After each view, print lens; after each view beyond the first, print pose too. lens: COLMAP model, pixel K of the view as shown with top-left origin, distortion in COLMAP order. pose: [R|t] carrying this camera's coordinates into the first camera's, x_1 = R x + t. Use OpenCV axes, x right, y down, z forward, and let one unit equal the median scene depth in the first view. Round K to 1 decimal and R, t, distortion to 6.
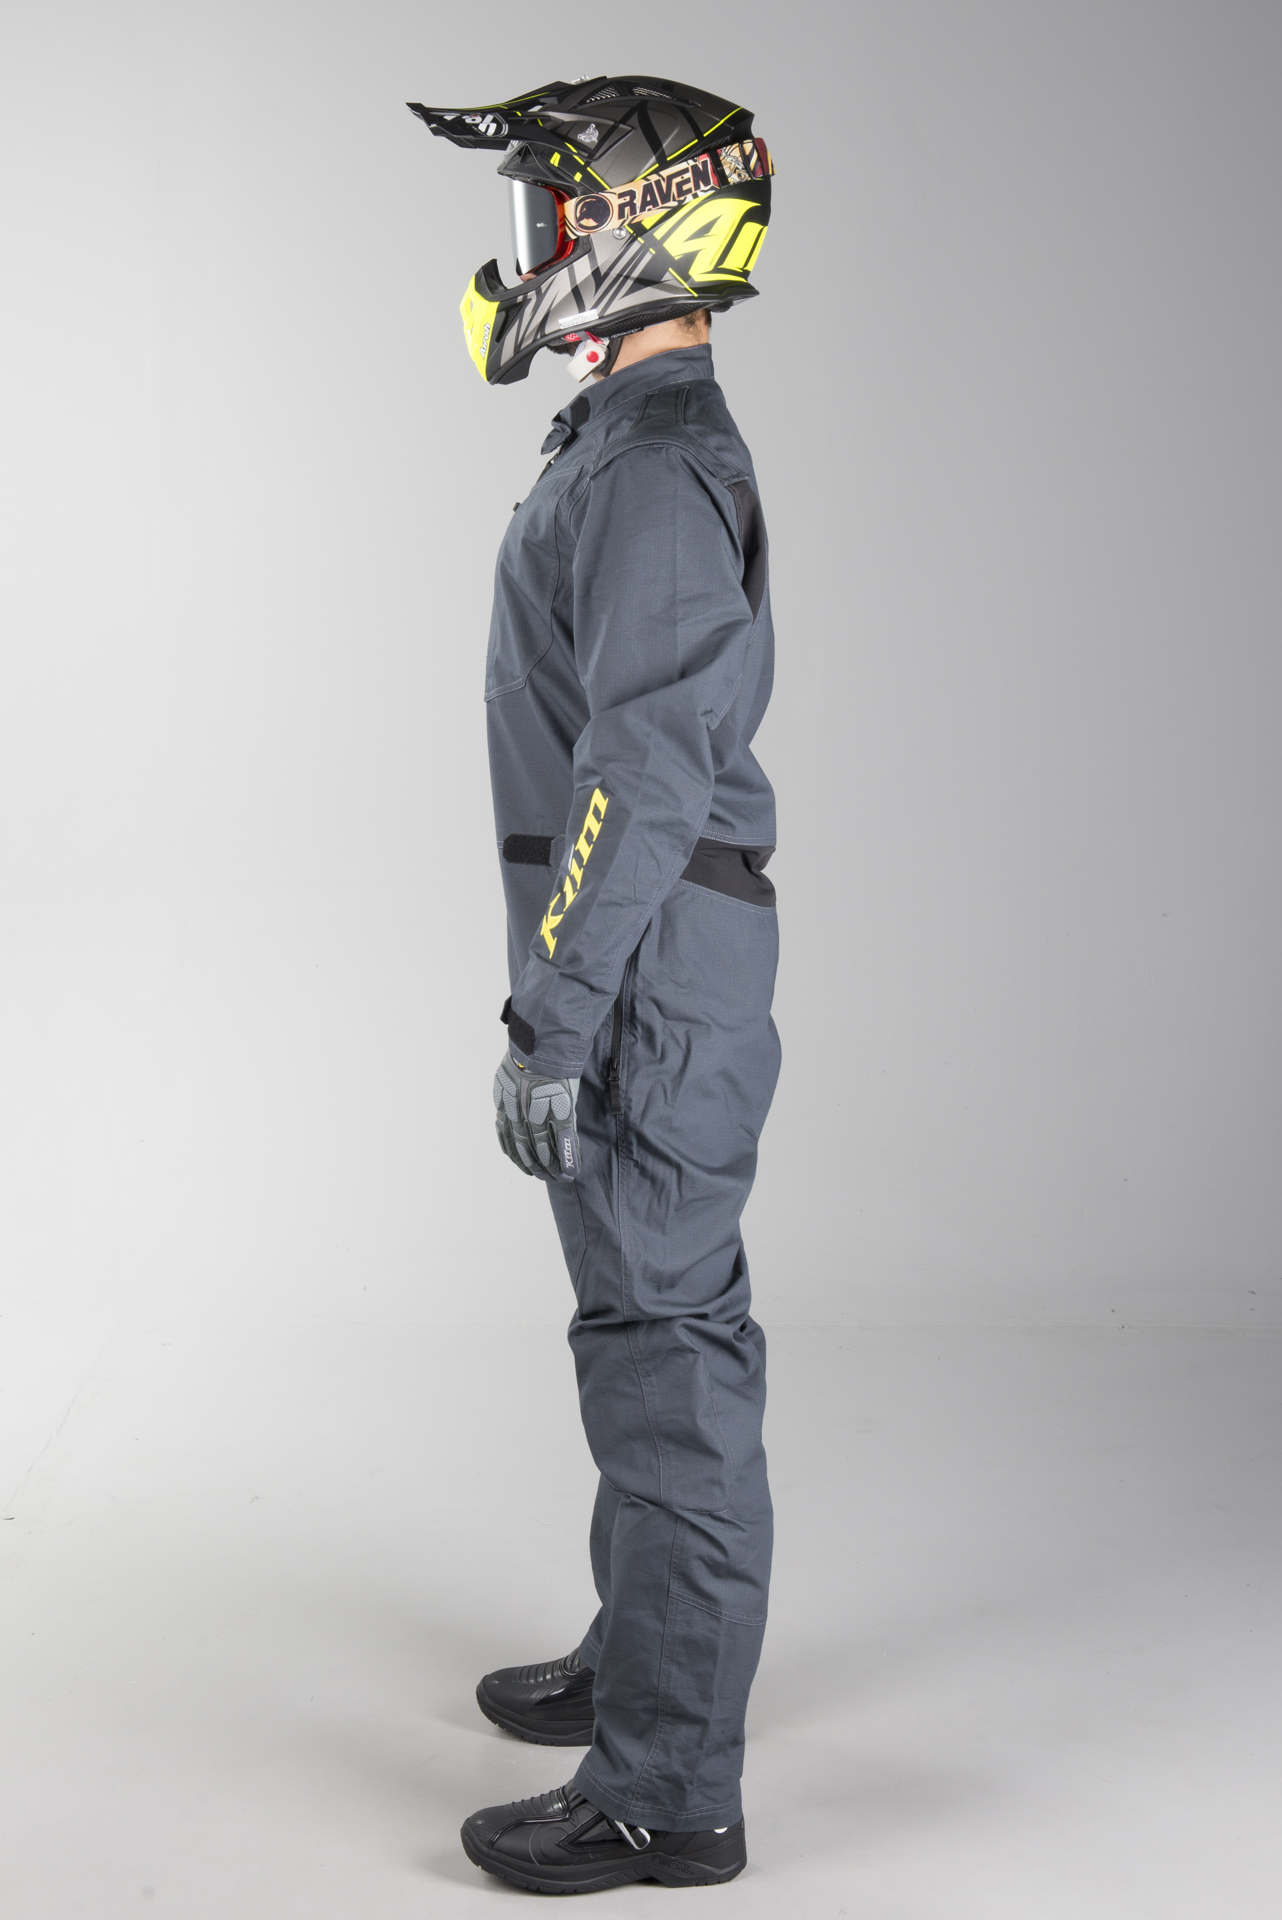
lens RADIAL K [[2571.3, 0, 639.1], [0, 2571.3, 958.9], [0, 0, 1]] dist [-0.105201, 0.000000]
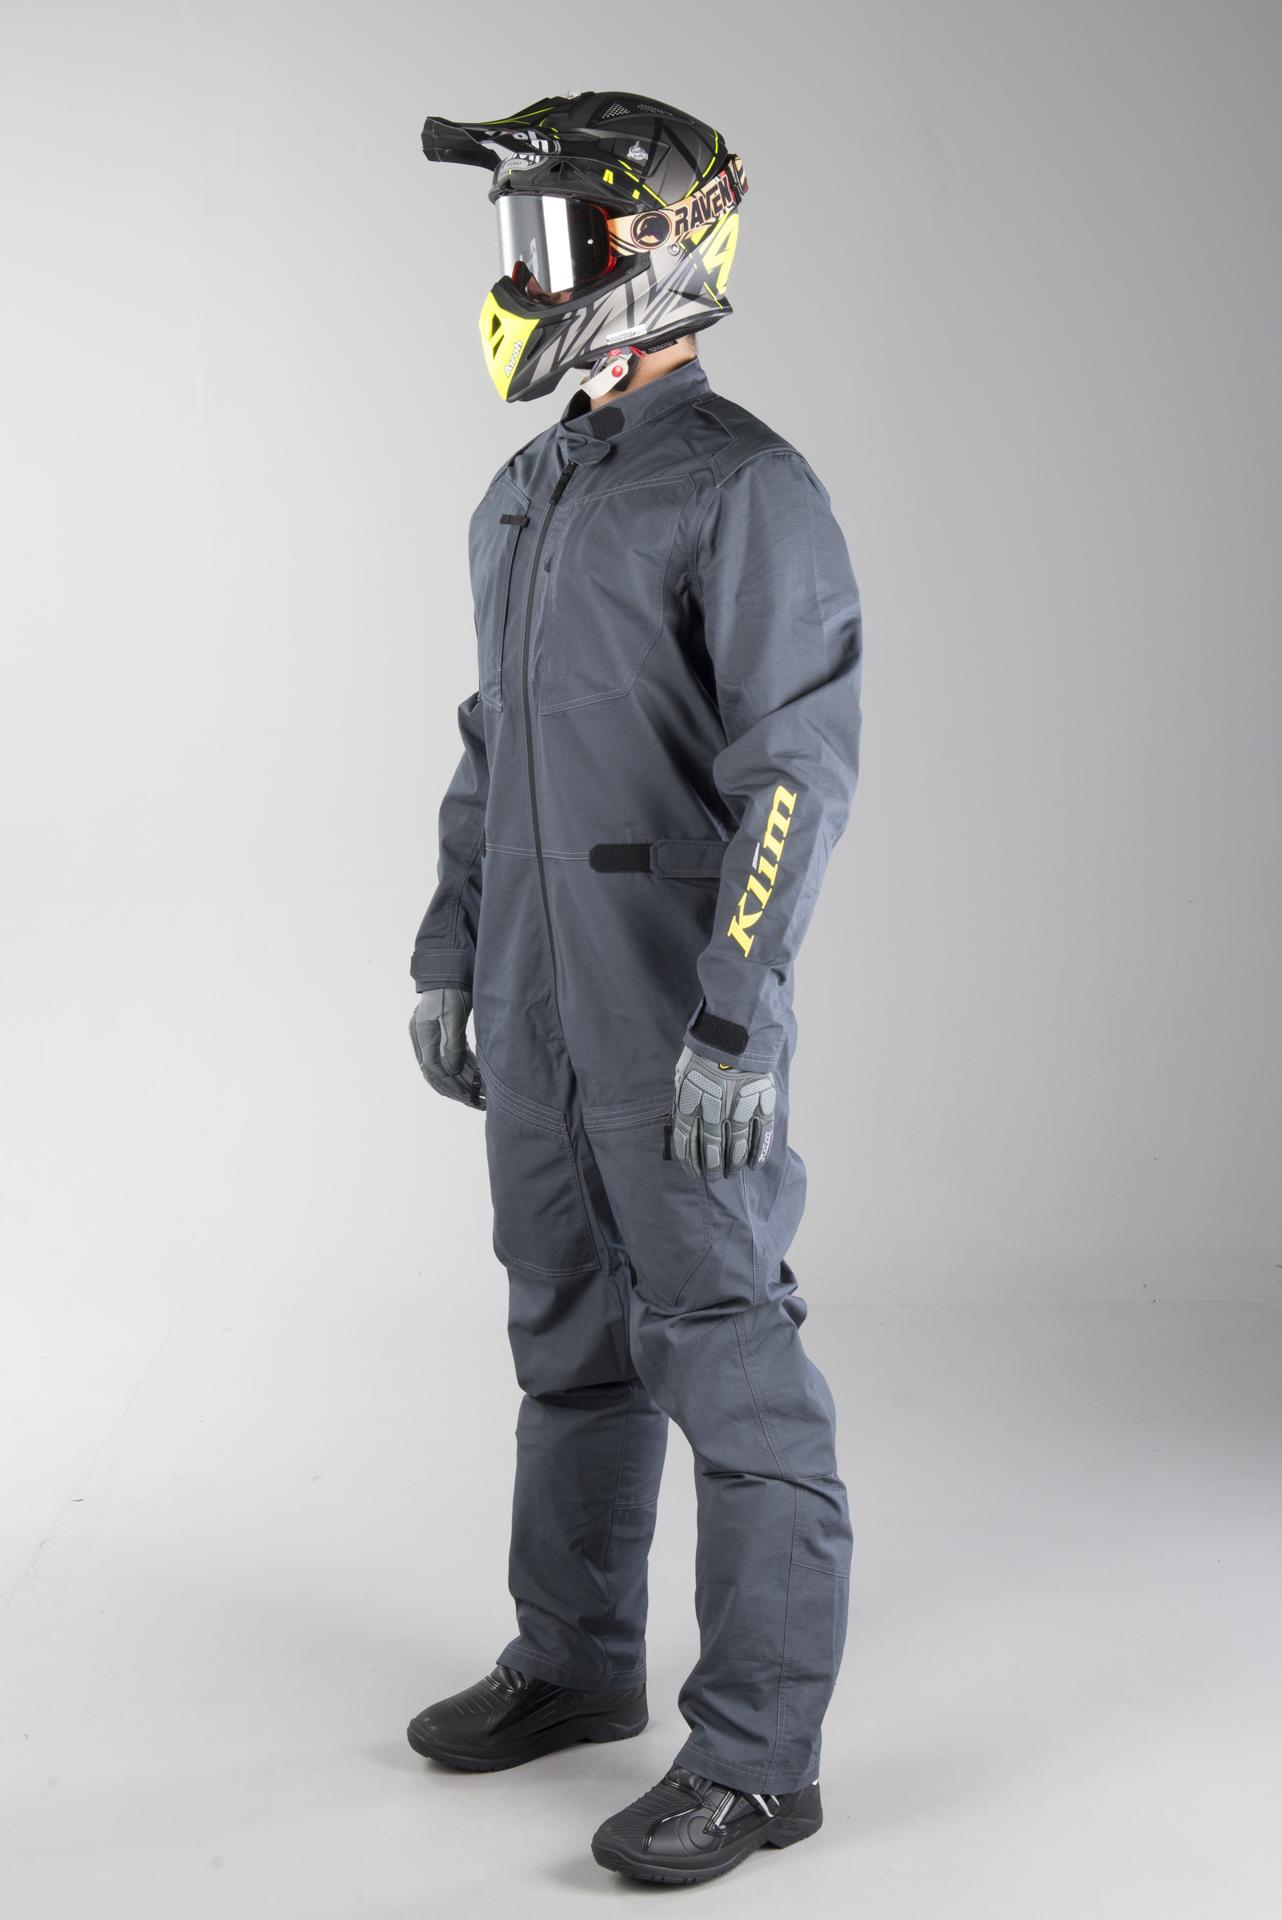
lens RADIAL K [[2571.3, 0, 635.9], [0, 2571.3, 950.9], [0, 0, 1]] dist [-0.105201, 0.000000]
pose [[0.913088, -0.120599, 0.389521, -0.450020], [0.122478, 0.992267, 0.020110, -0.027195], [-0.388934, 0.029345, 0.920798, 0.070407]]
